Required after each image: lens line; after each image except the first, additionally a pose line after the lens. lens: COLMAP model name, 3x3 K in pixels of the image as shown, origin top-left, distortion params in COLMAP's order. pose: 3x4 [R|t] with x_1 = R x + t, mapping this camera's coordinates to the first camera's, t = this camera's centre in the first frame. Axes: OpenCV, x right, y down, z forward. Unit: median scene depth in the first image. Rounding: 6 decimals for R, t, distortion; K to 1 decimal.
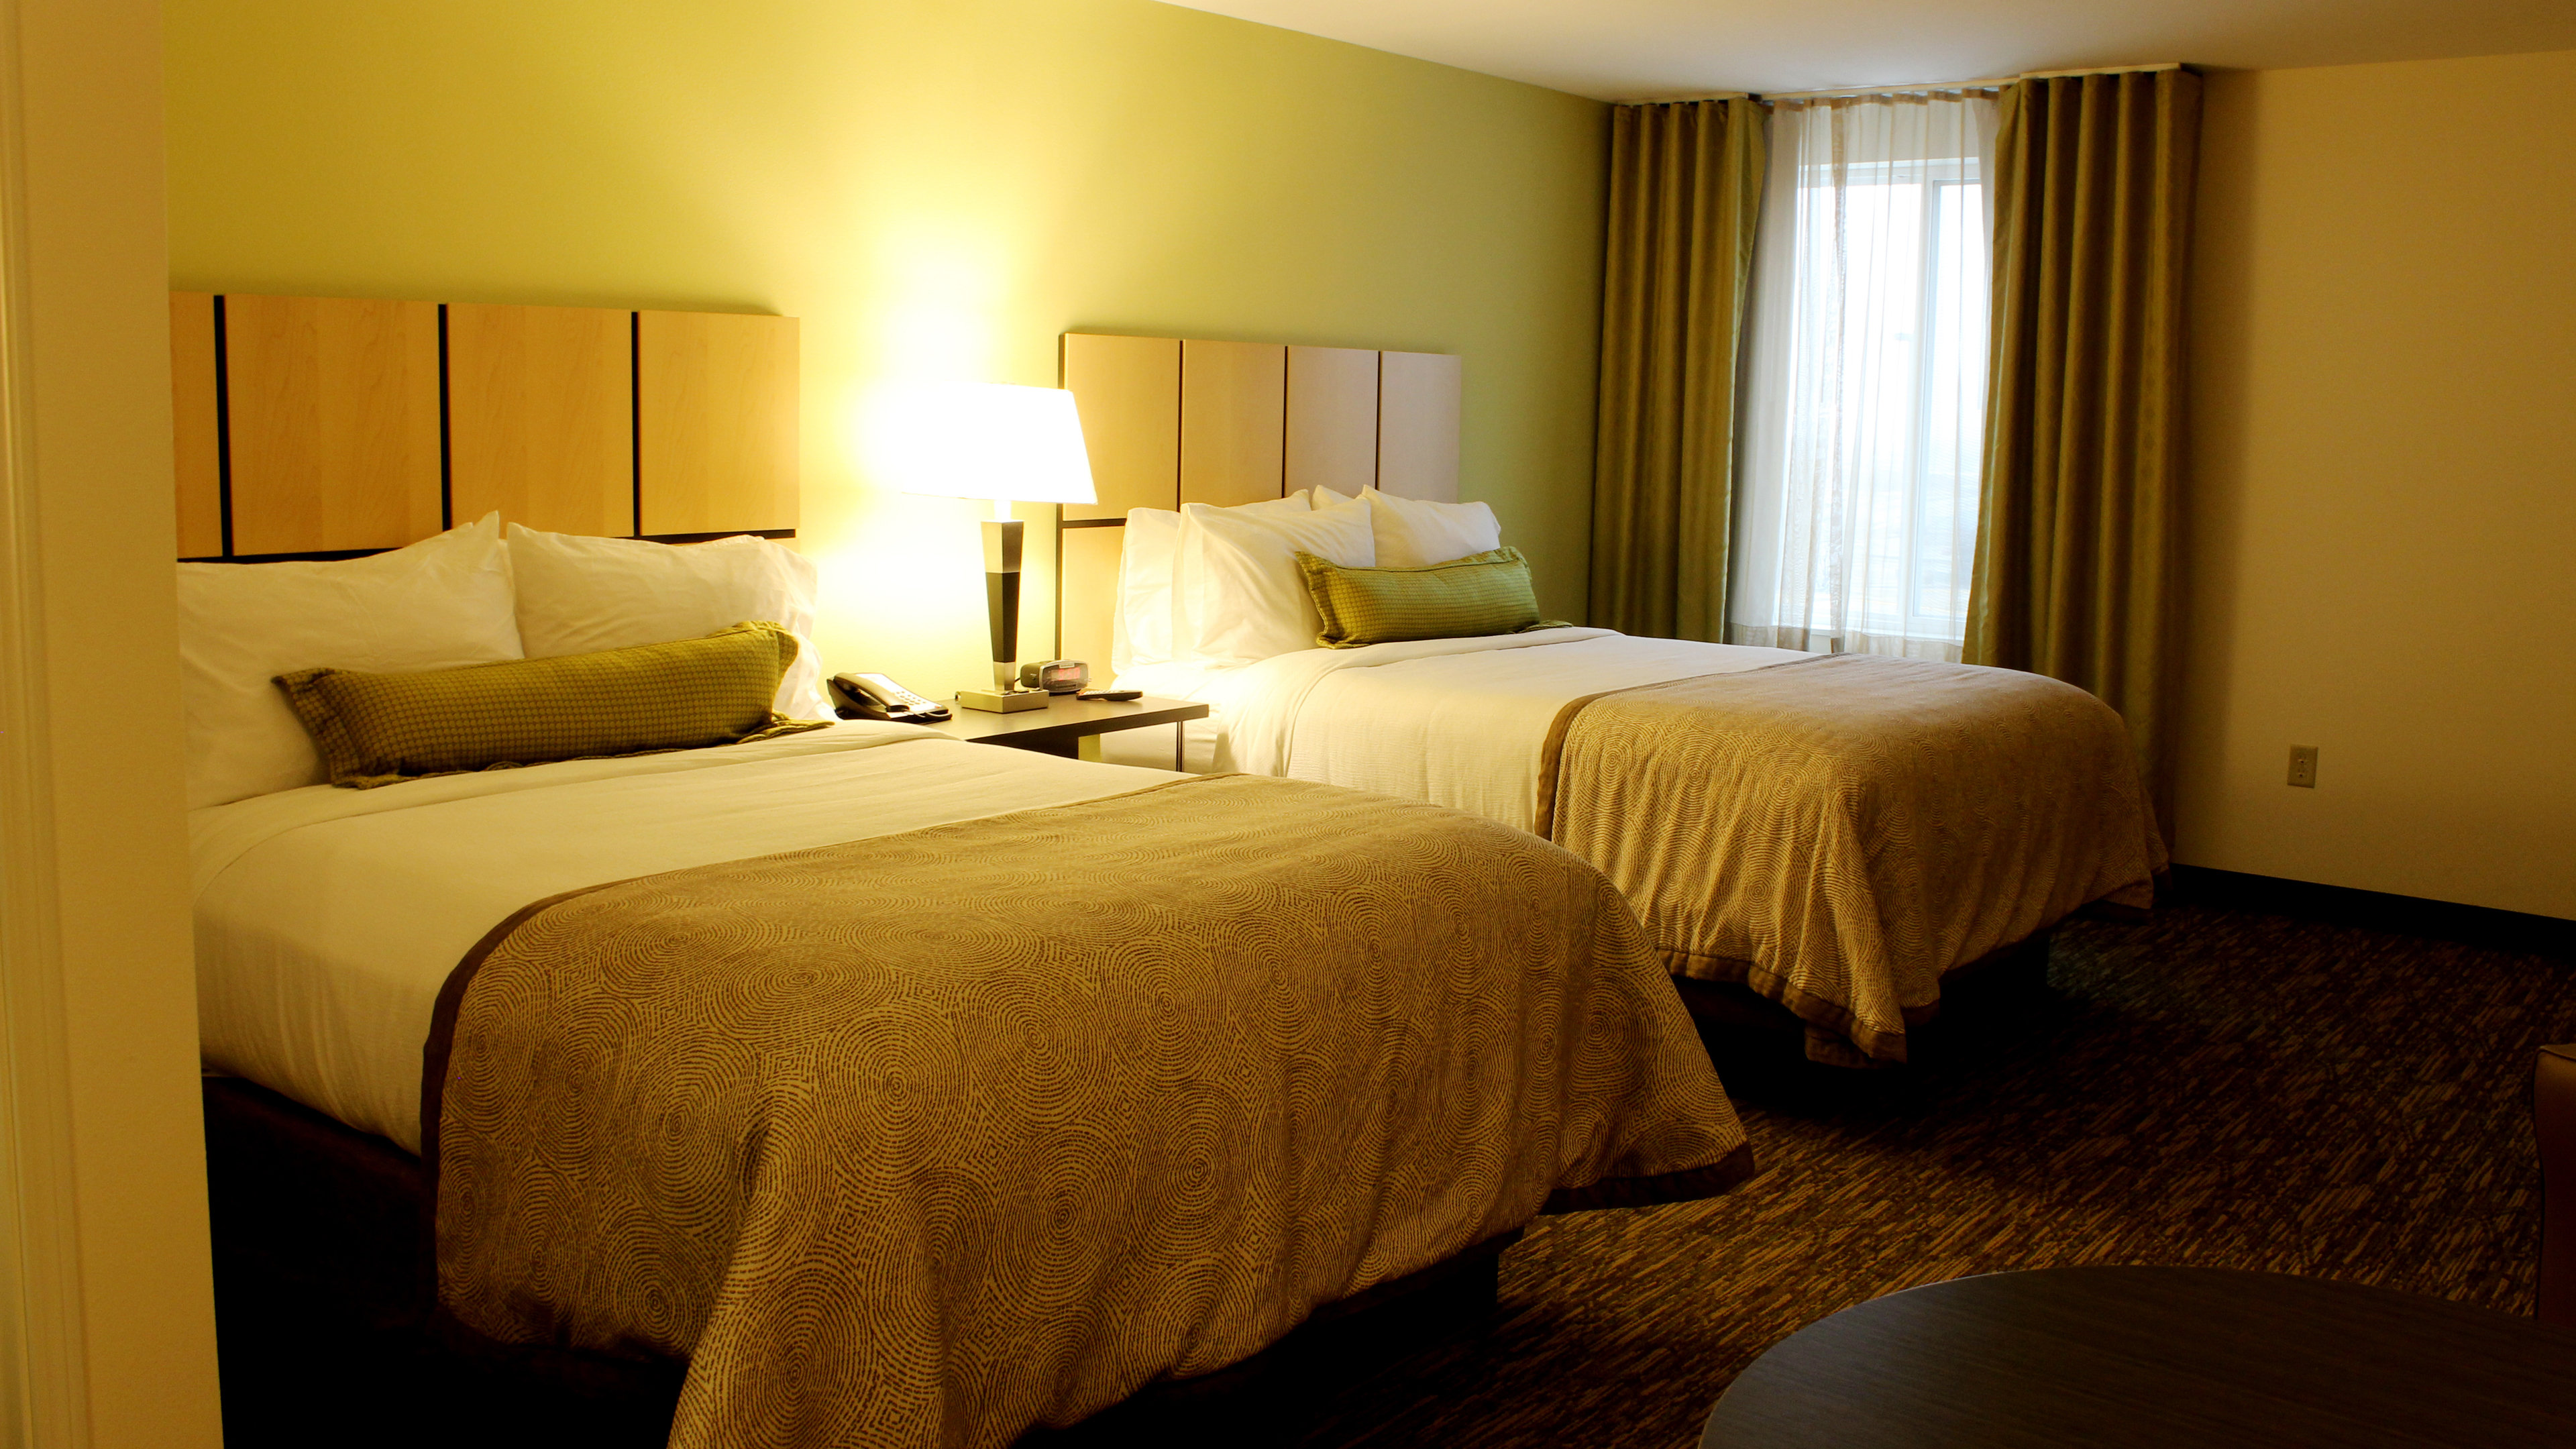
lens RADIAL K [[2180.3, 0, 1288.0], [0, 2180.3, 724.5], [0, 0, 1]] dist [-0.170827, 0.163457]
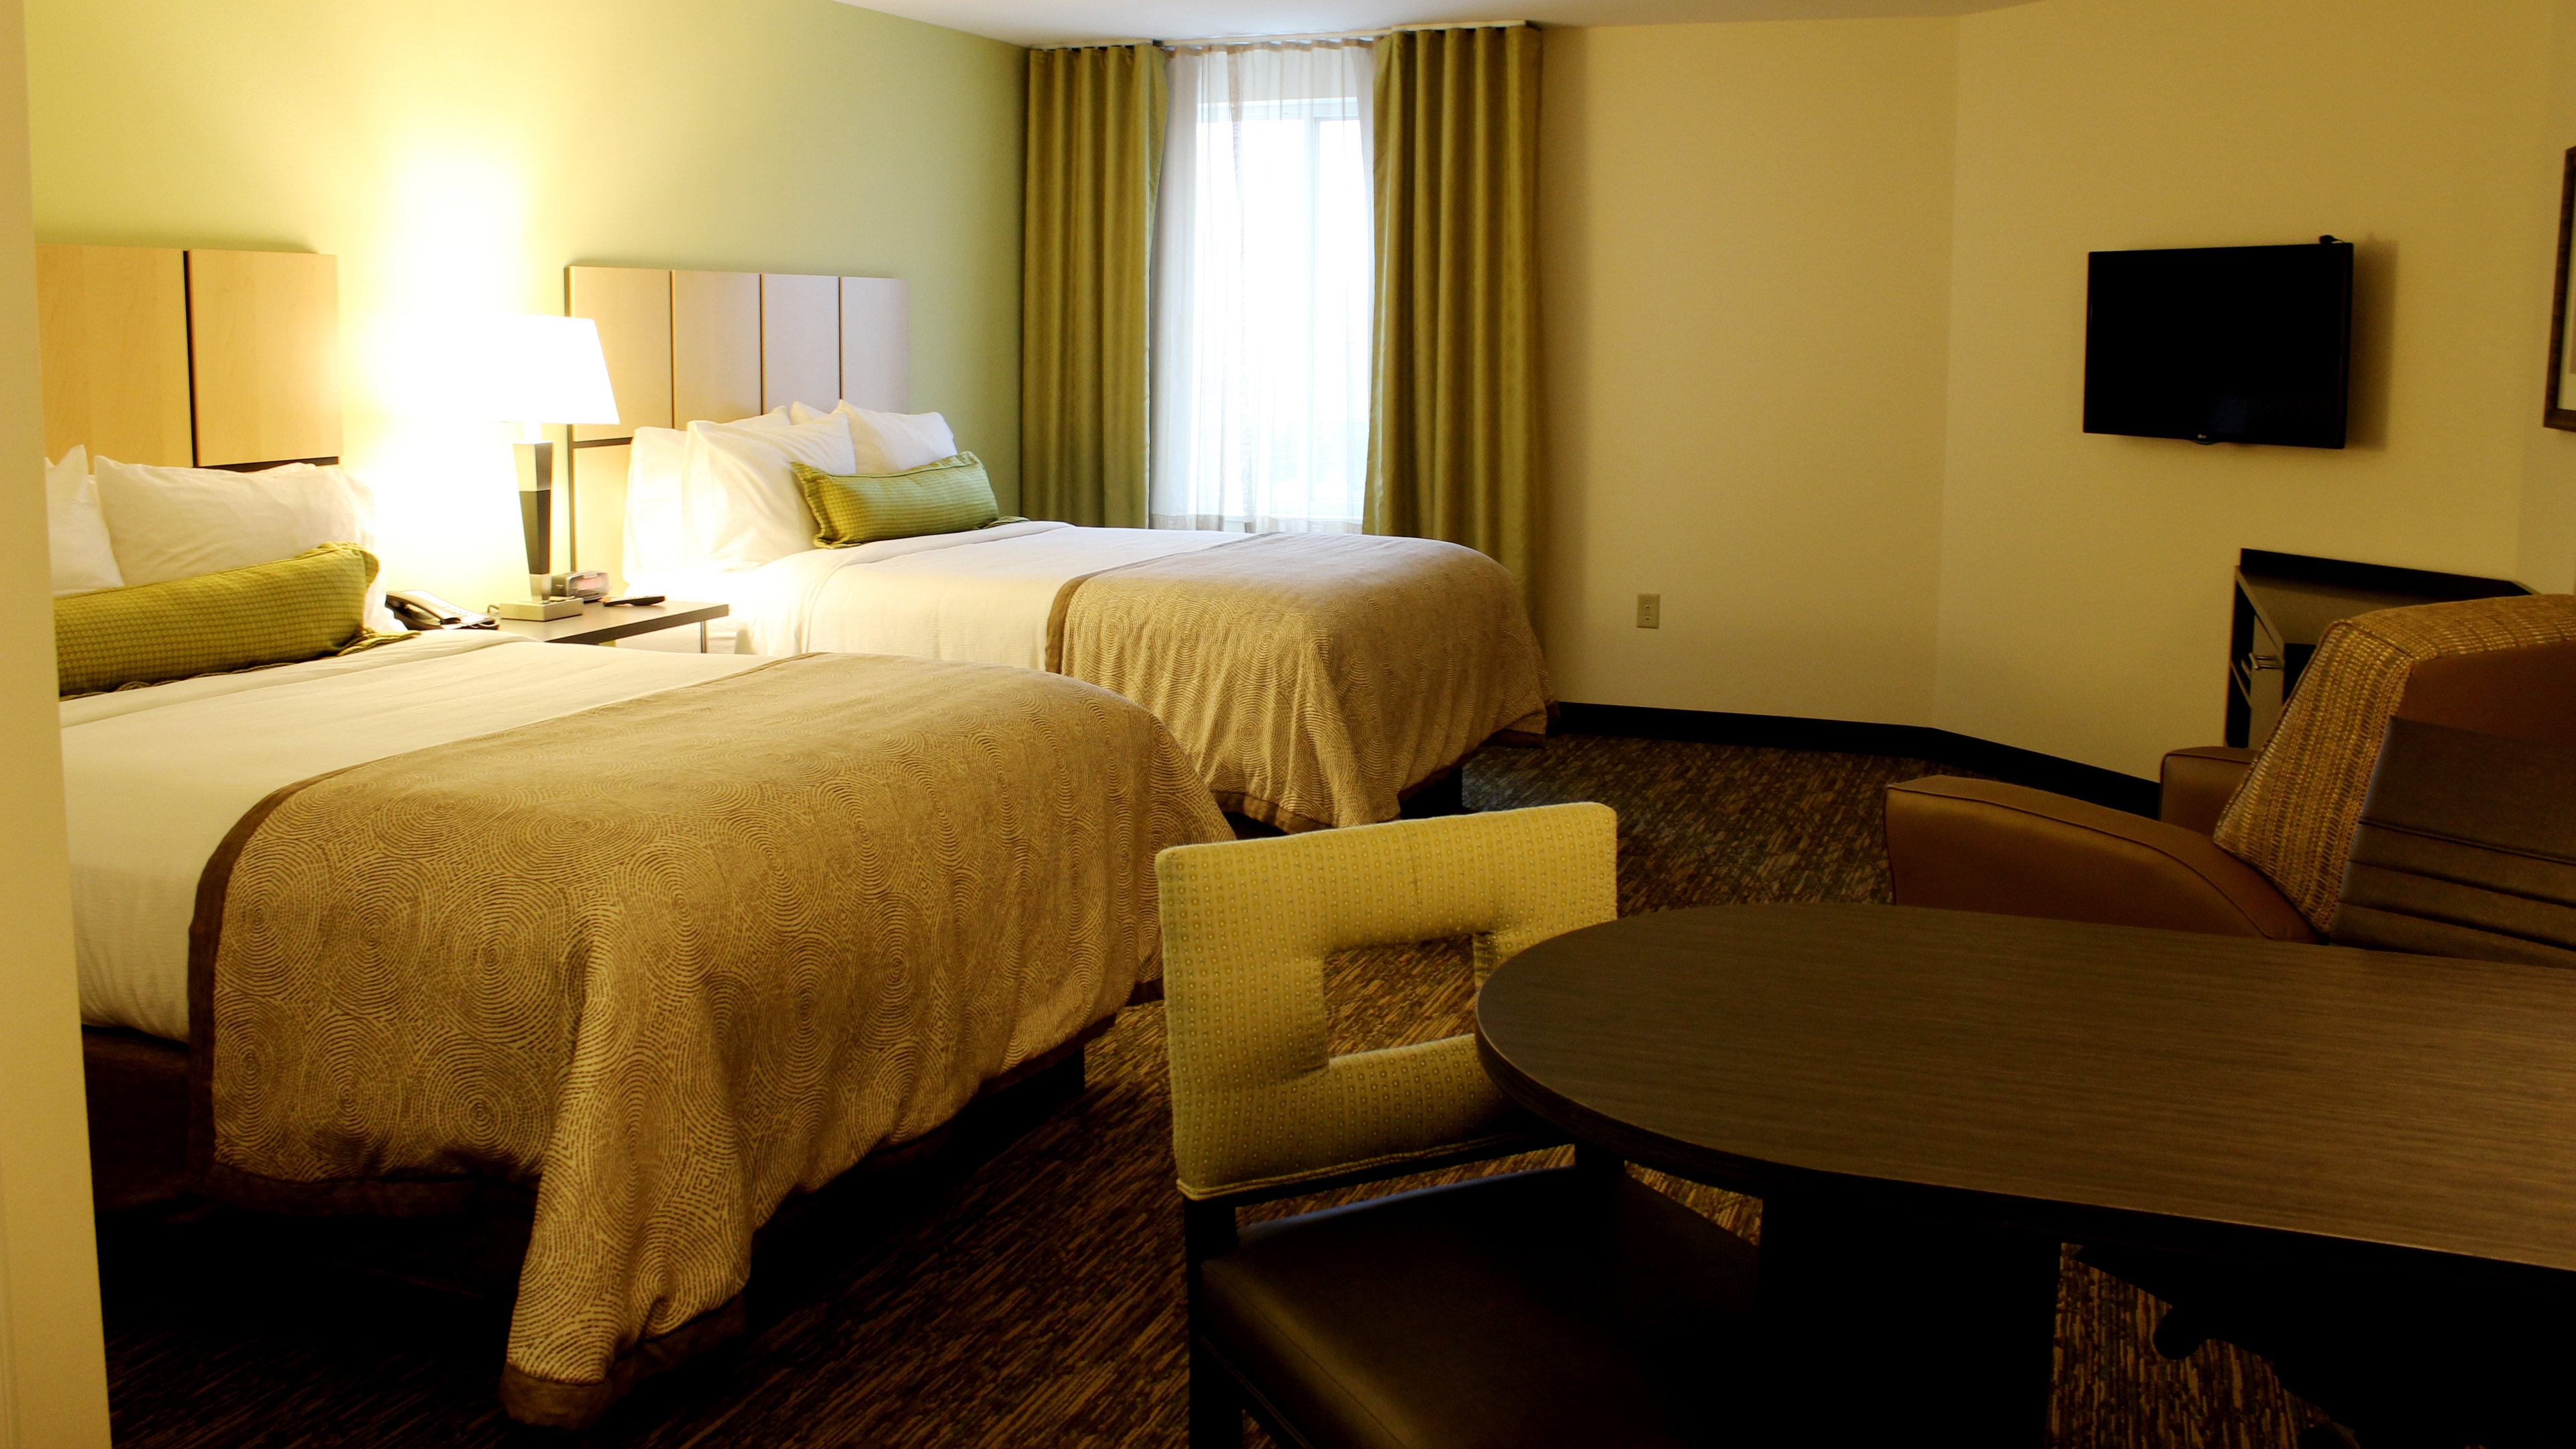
lens RADIAL K [[2131.2, 0, 1286.4], [0, 2131.2, 635.7], [0, 0, 1]] dist [-0.157495, 0.128927]
pose [[0.951360, -0.057879, 0.302594, -0.108906], [0.057368, 0.998297, 0.010584, 0.013655], [-0.302692, 0.007290, 0.953061, -0.109138]]
